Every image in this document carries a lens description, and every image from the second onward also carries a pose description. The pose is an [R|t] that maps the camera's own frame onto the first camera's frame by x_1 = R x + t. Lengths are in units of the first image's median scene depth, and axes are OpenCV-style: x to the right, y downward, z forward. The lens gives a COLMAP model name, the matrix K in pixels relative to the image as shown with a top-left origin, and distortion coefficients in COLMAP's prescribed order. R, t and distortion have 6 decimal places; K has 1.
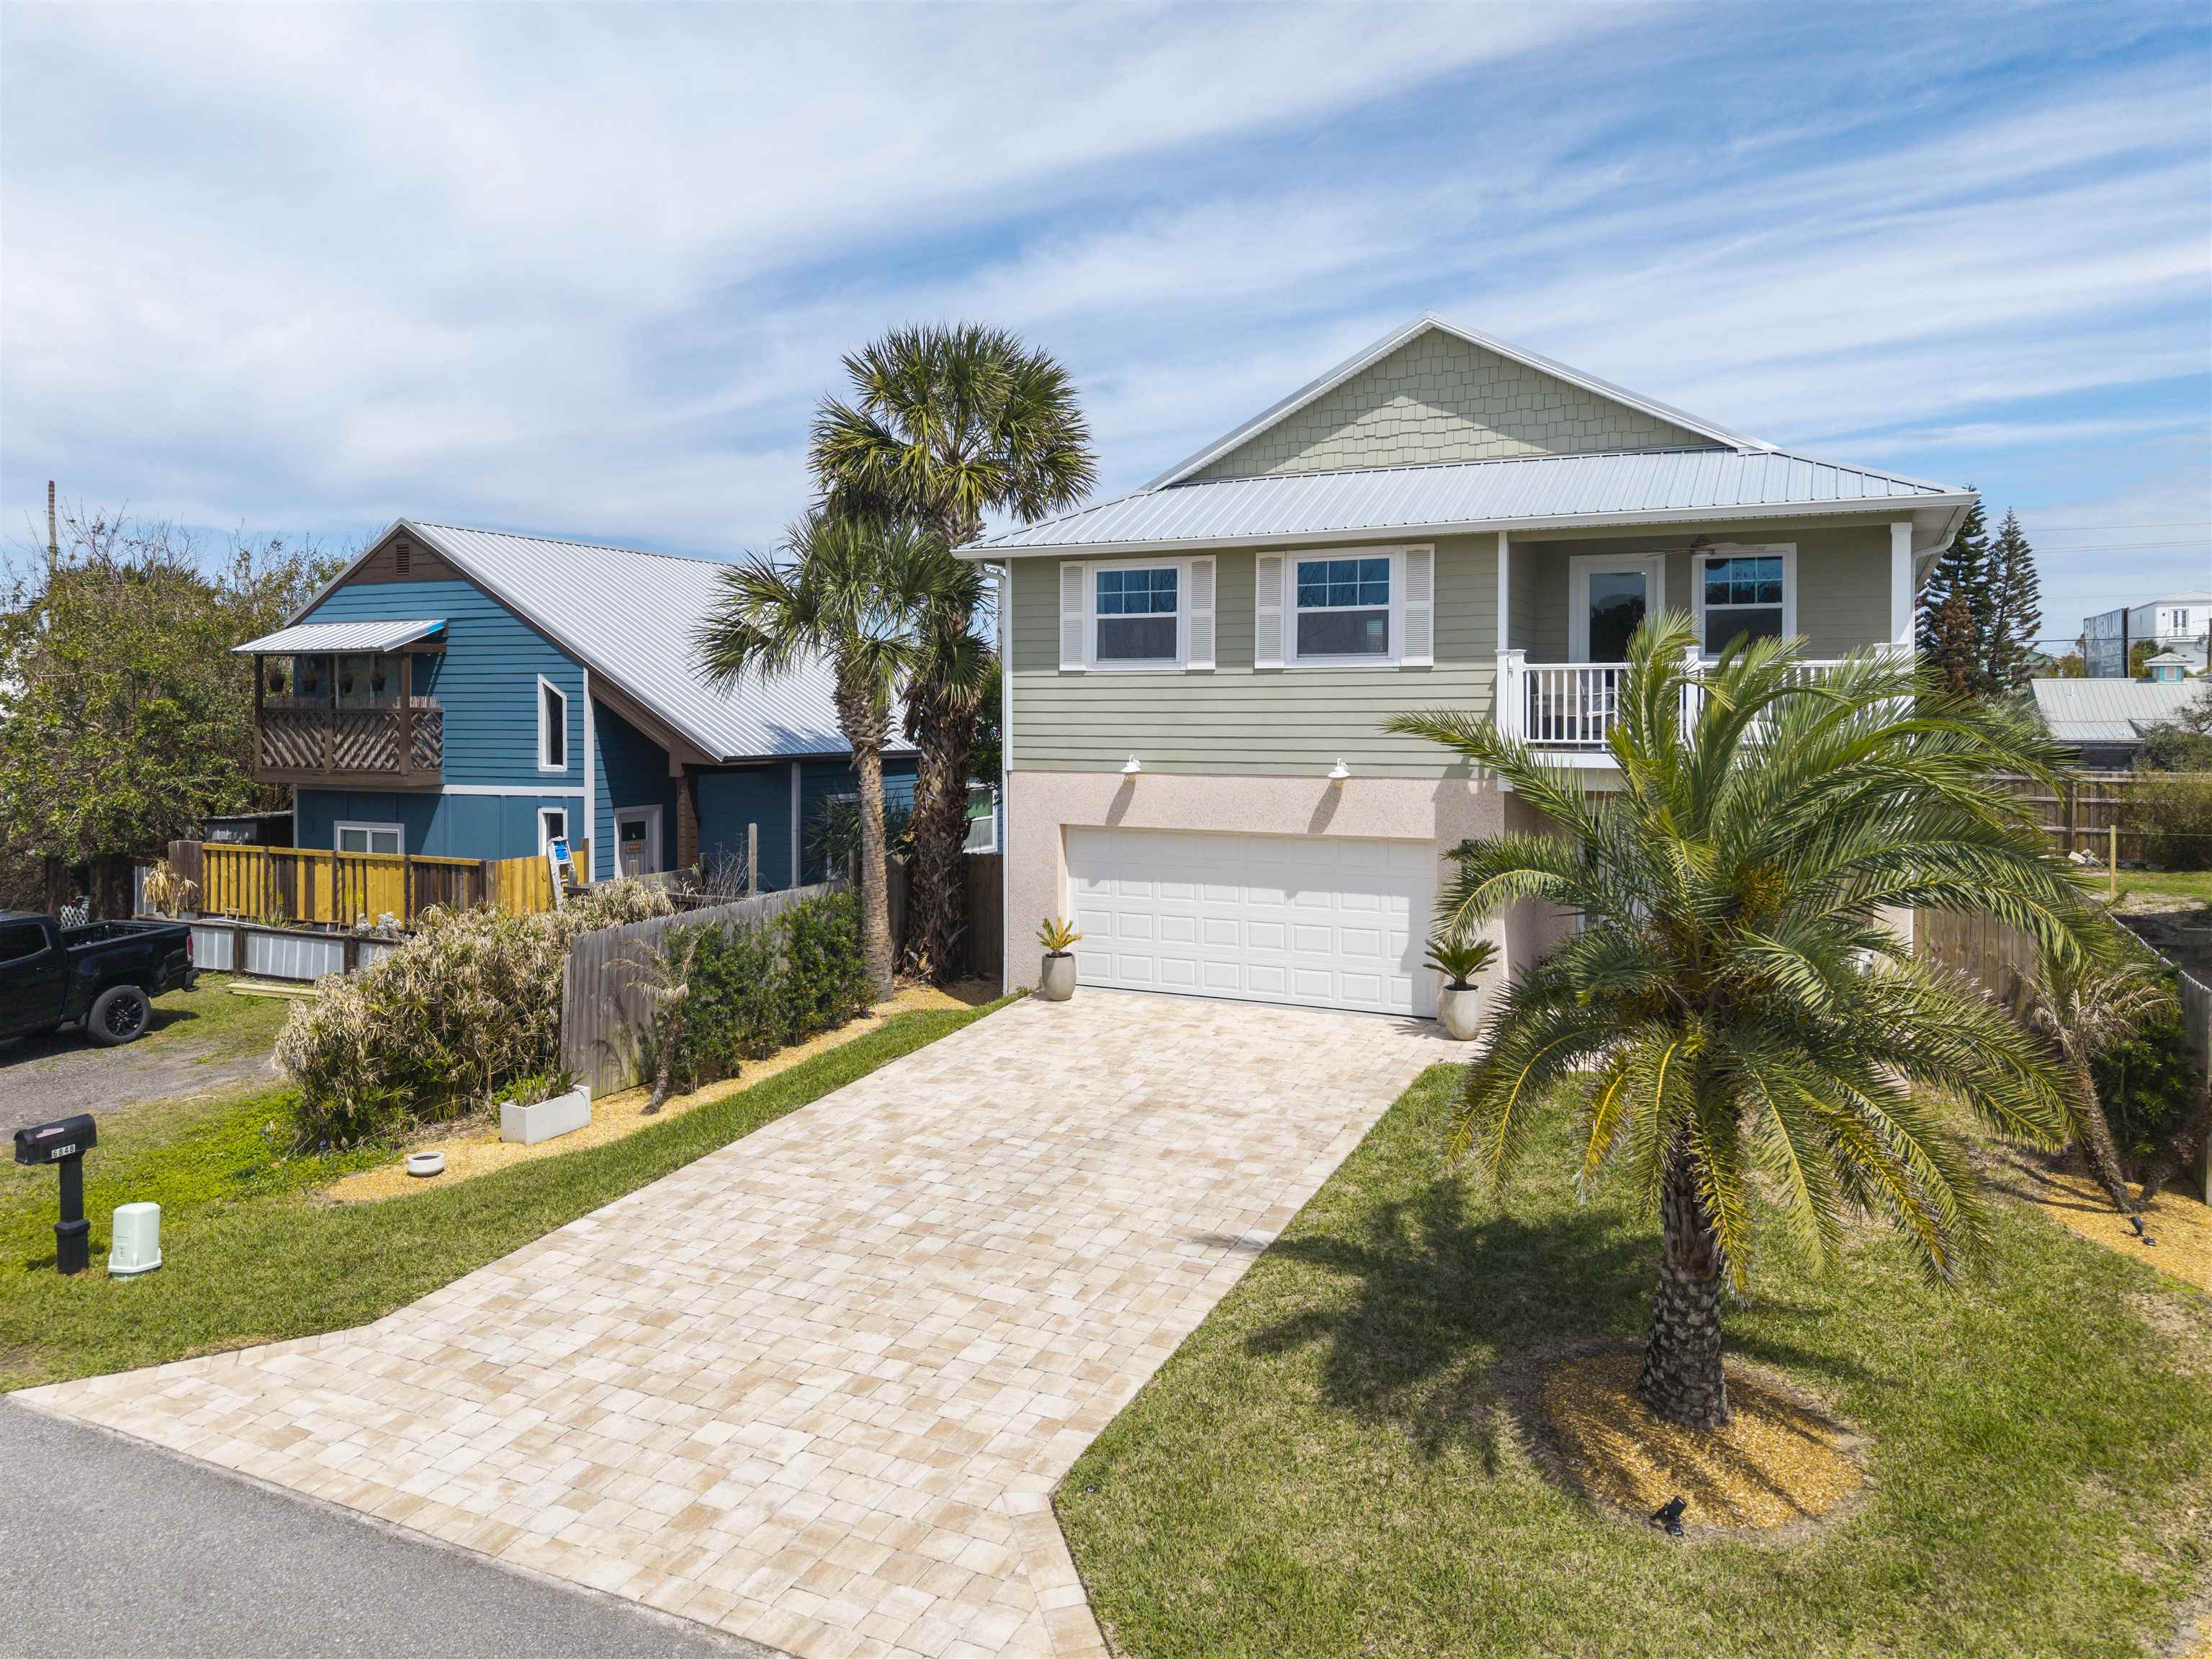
lens RADIAL K [[1518.2, 0, 1082.0], [0, 1518.2, 738.0], [0, 0, 1]] dist [0.027670, -0.025988]
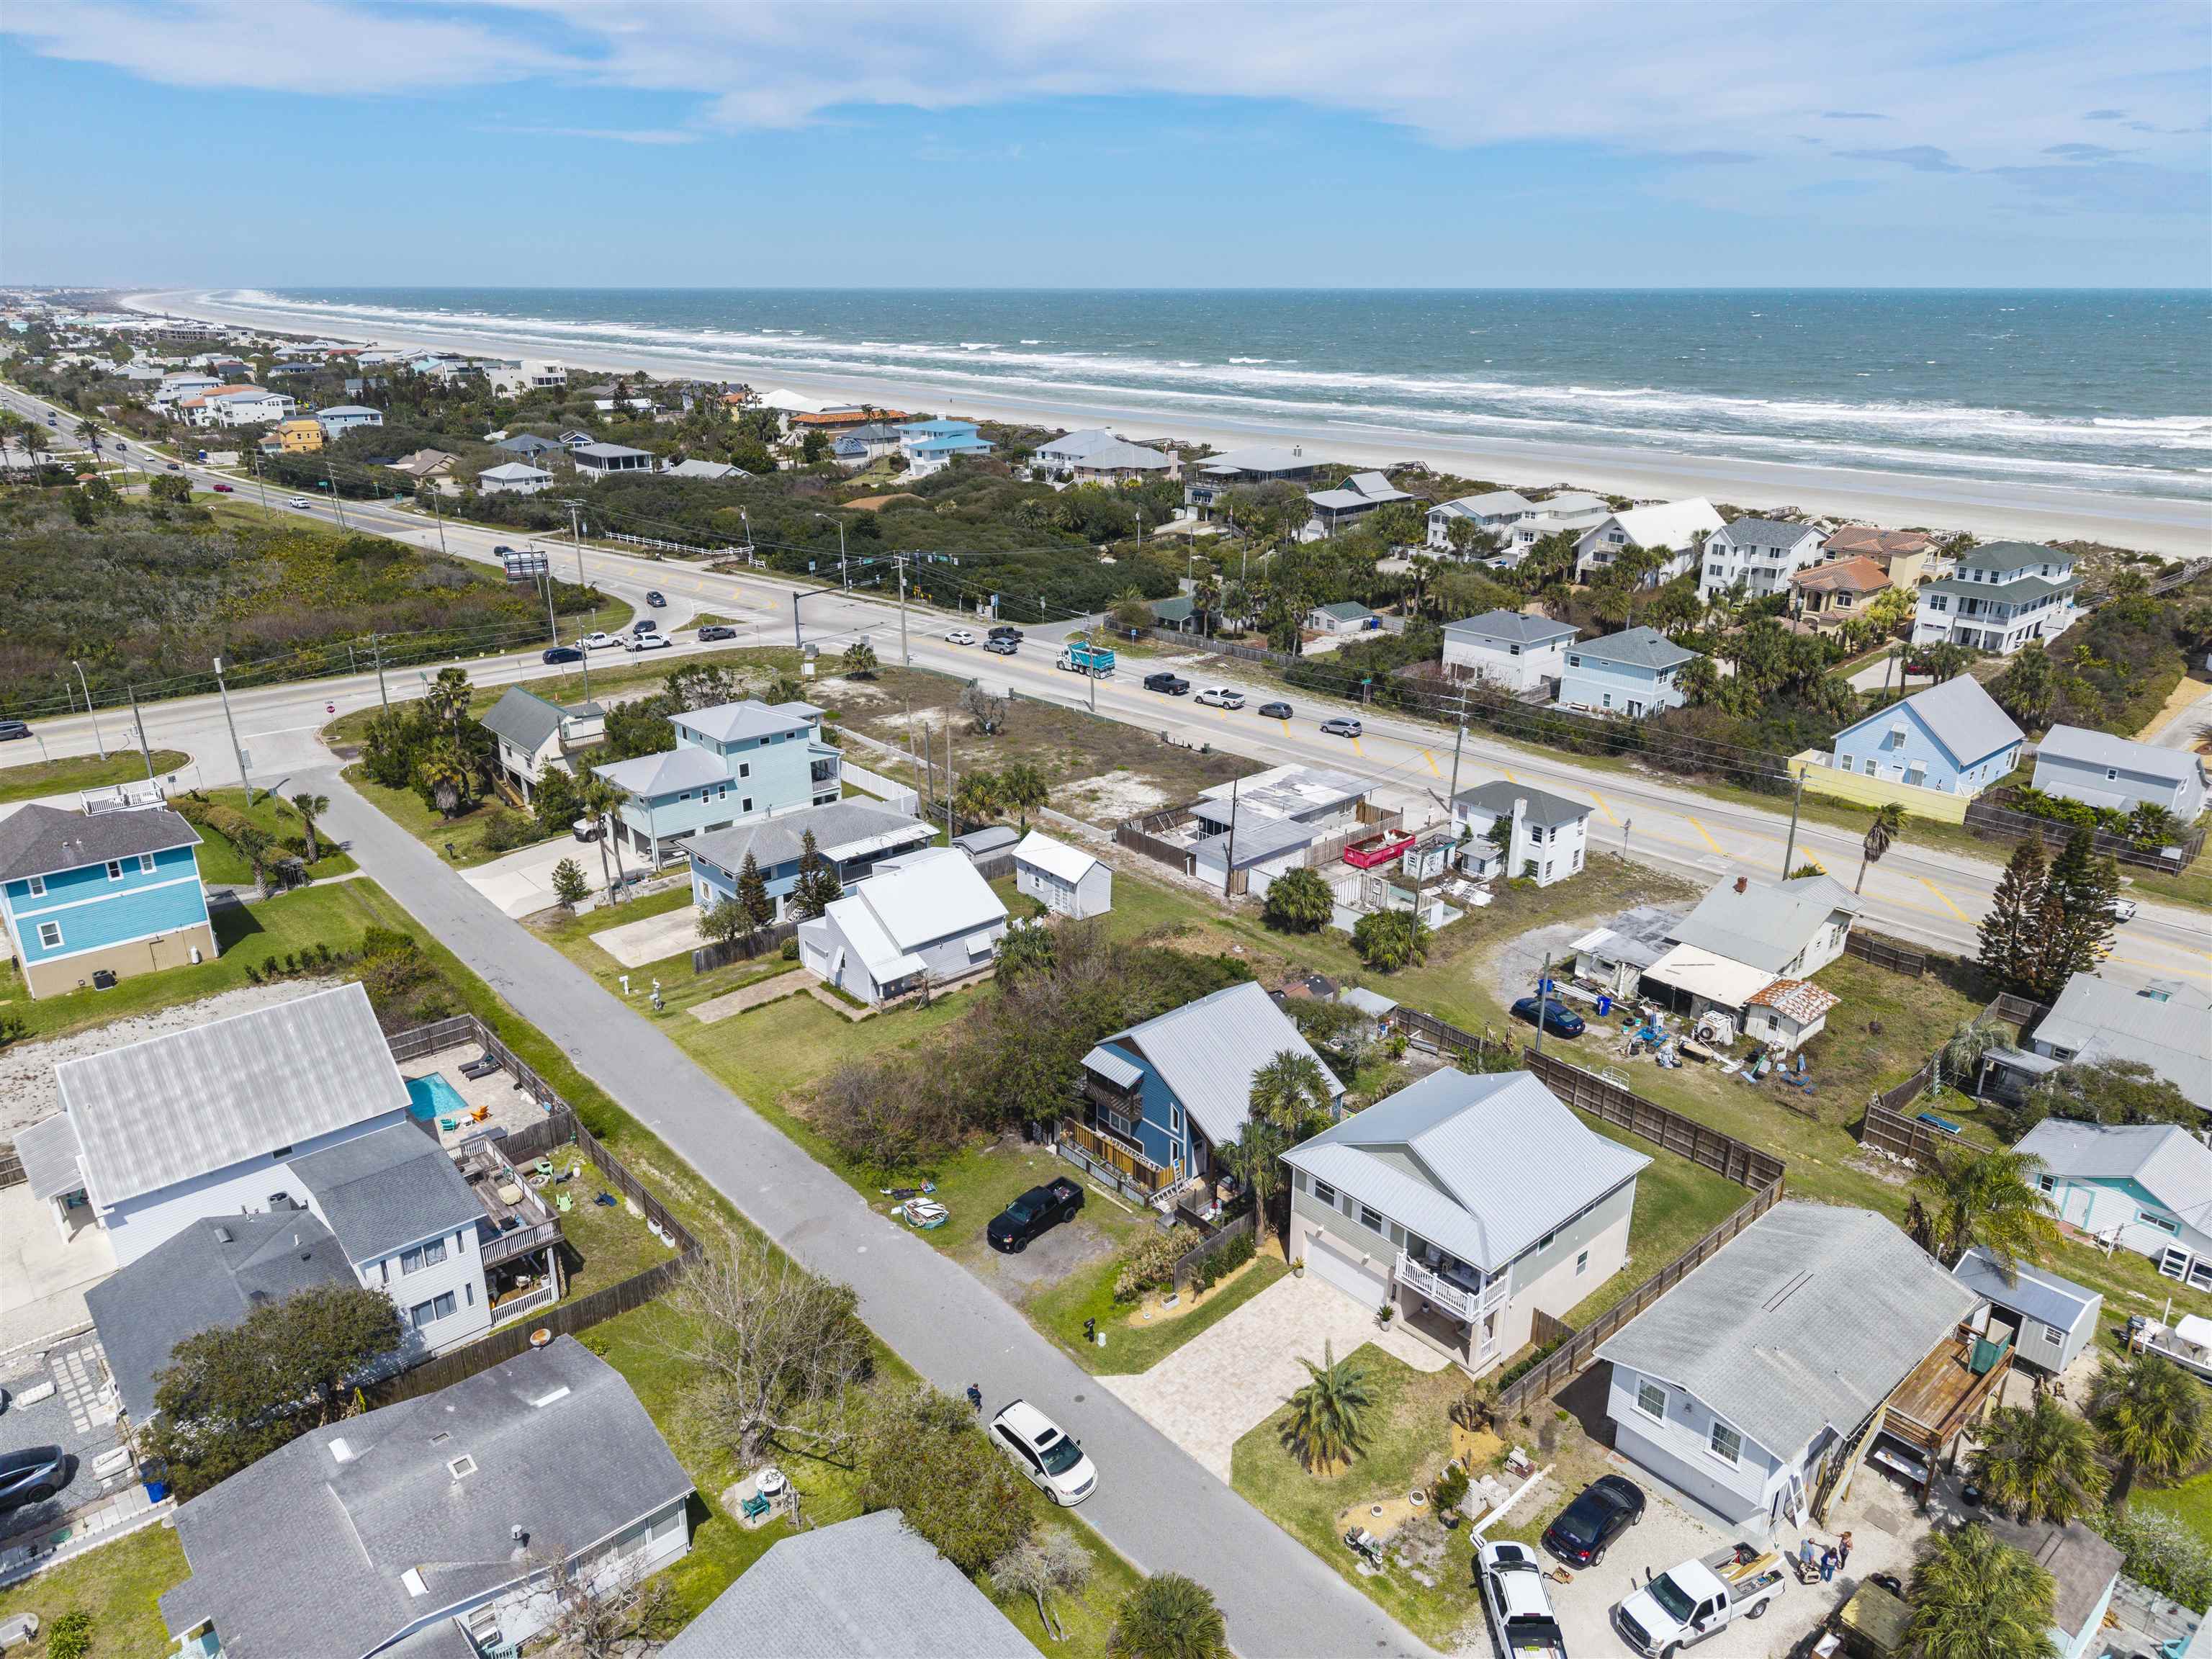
lens RADIAL K [[1518.2, 0, 1103.6], [0, 1518.2, 816.8], [0, 0, 1]] dist [0.027670, -0.025988]
pose [[0.922265, 0.131371, -0.363551, 0.821910], [-0.003989, 0.943665, 0.330879, -2.344657], [0.386538, -0.303708, 0.870833, -2.315689]]
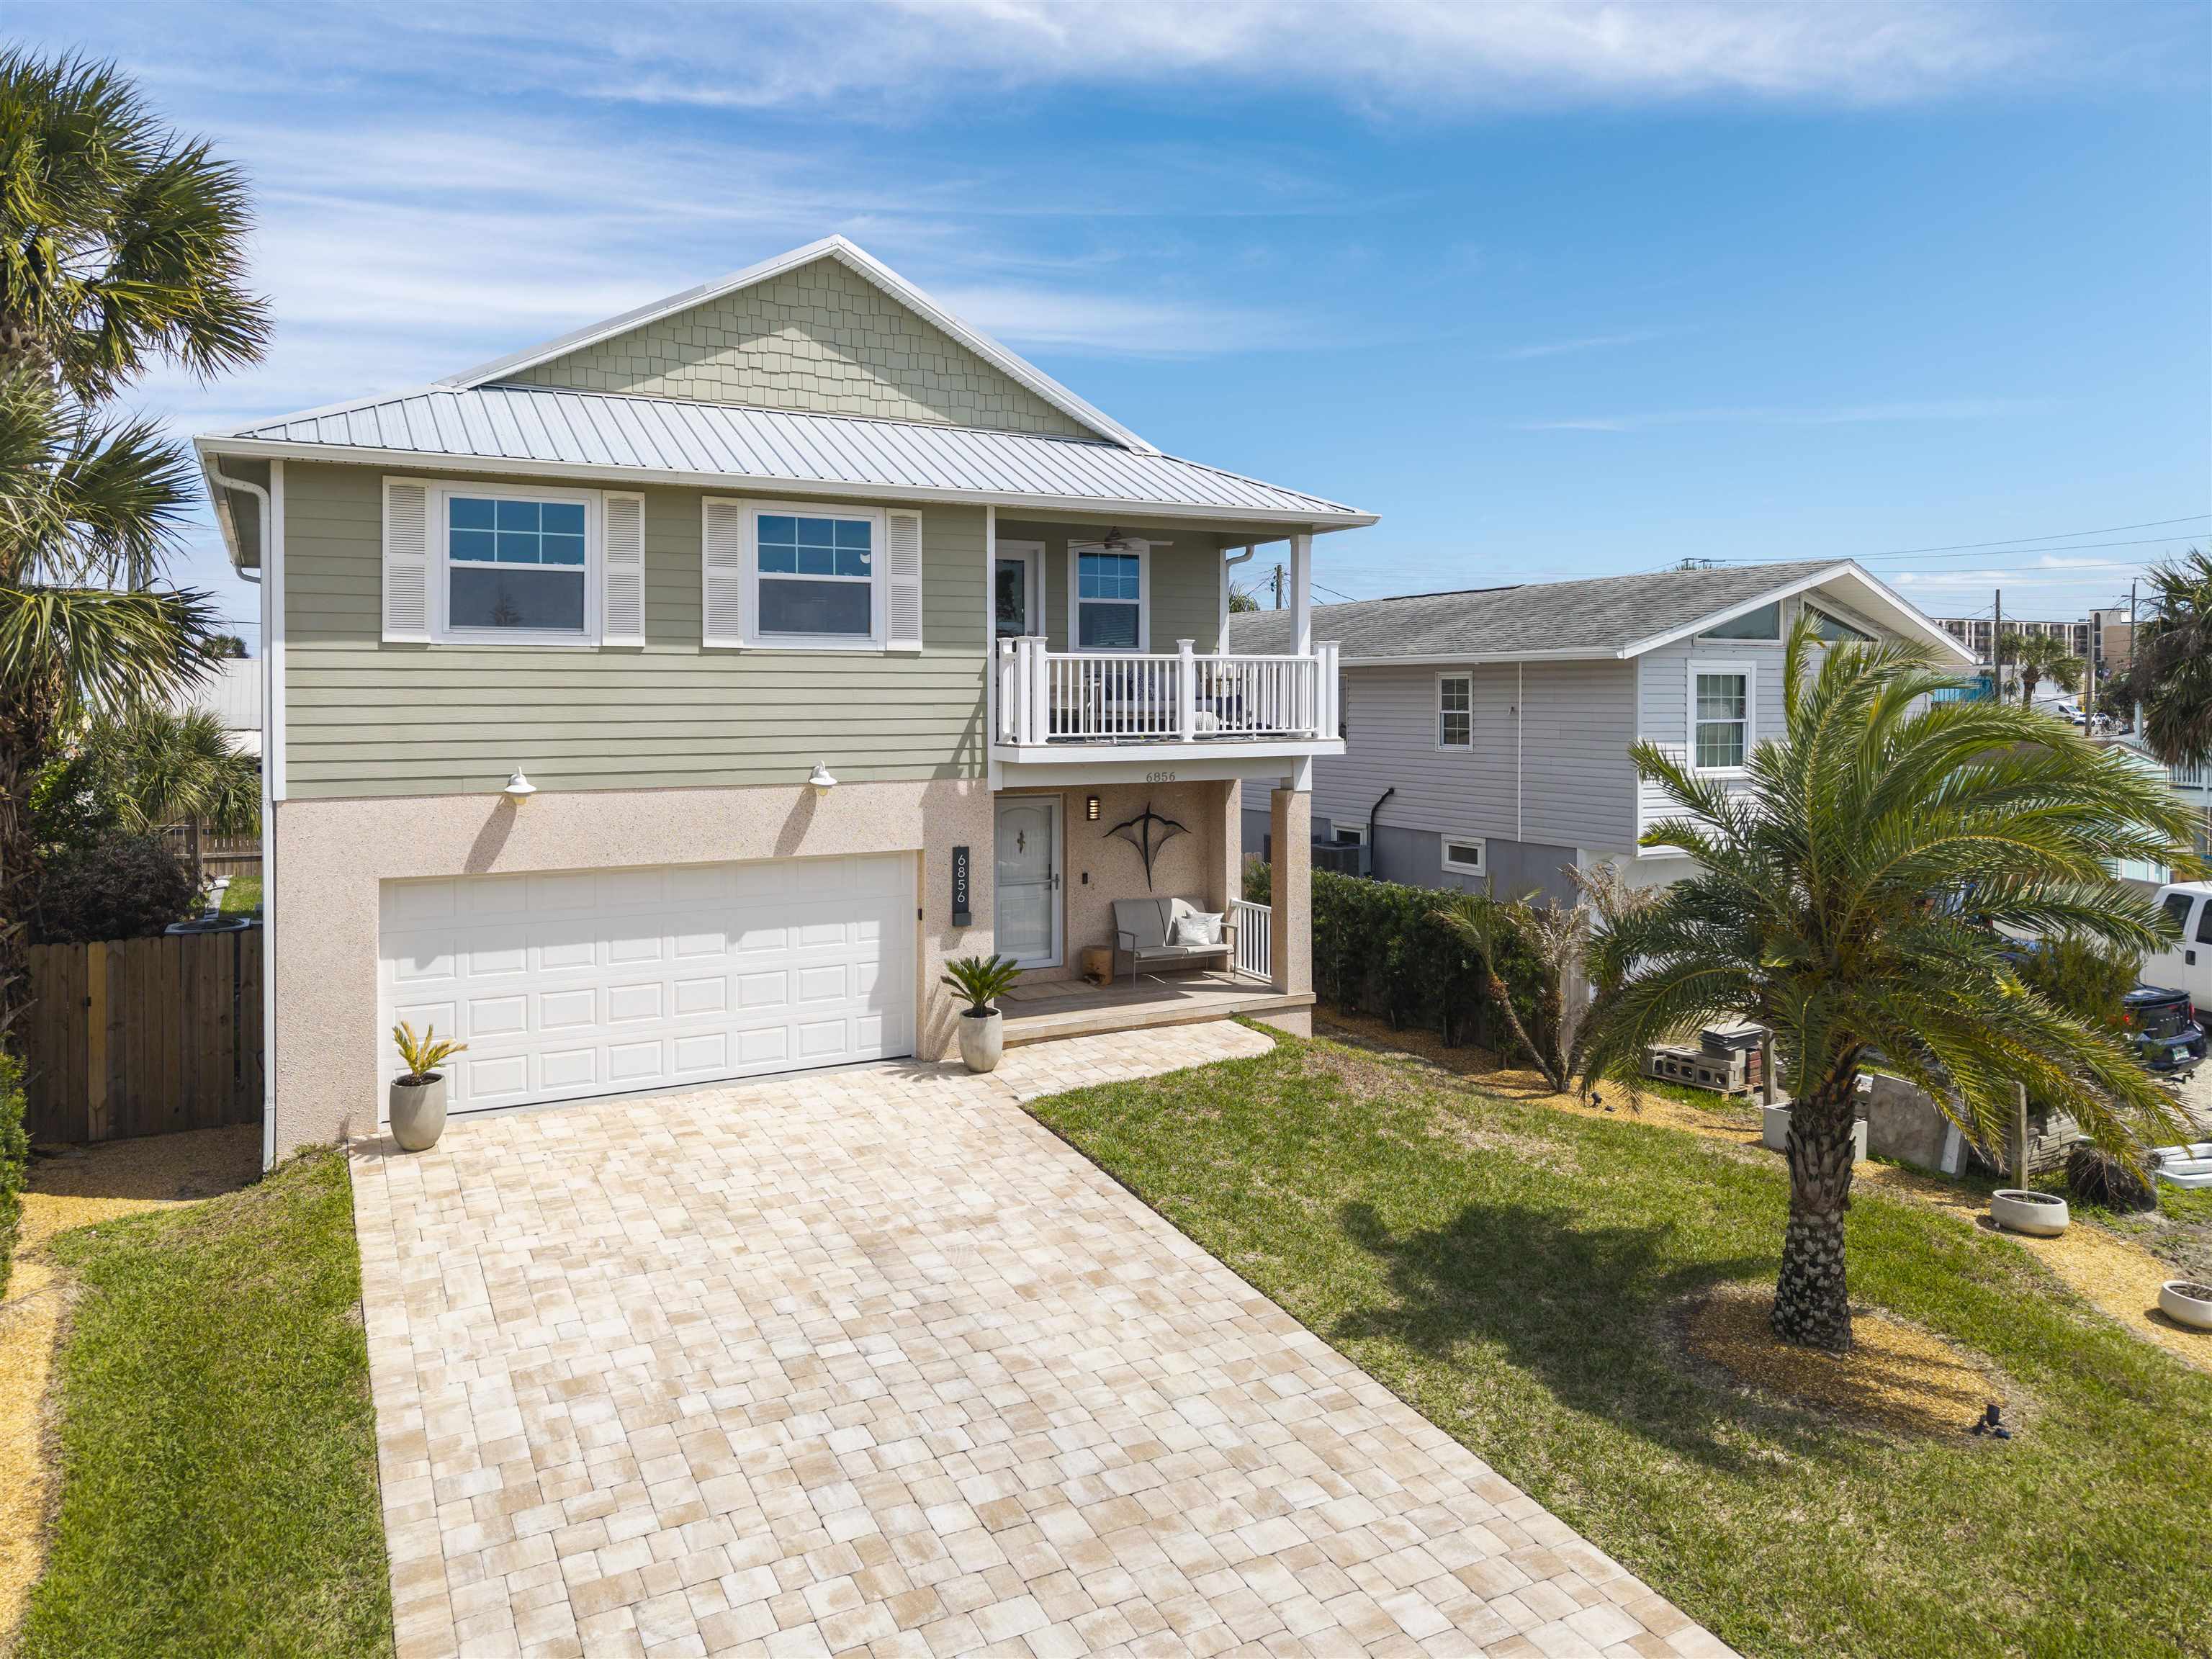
lens RADIAL K [[1518.2, 0, 1120.5], [0, 1518.2, 730.7], [0, 0, 1]] dist [0.027670, -0.025988]
pose [[0.575673, -0.017470, 0.817493, -0.414840], [0.018590, 0.999793, 0.008274, -0.006964], [-0.817468, 0.010434, 0.575879, 0.411736]]
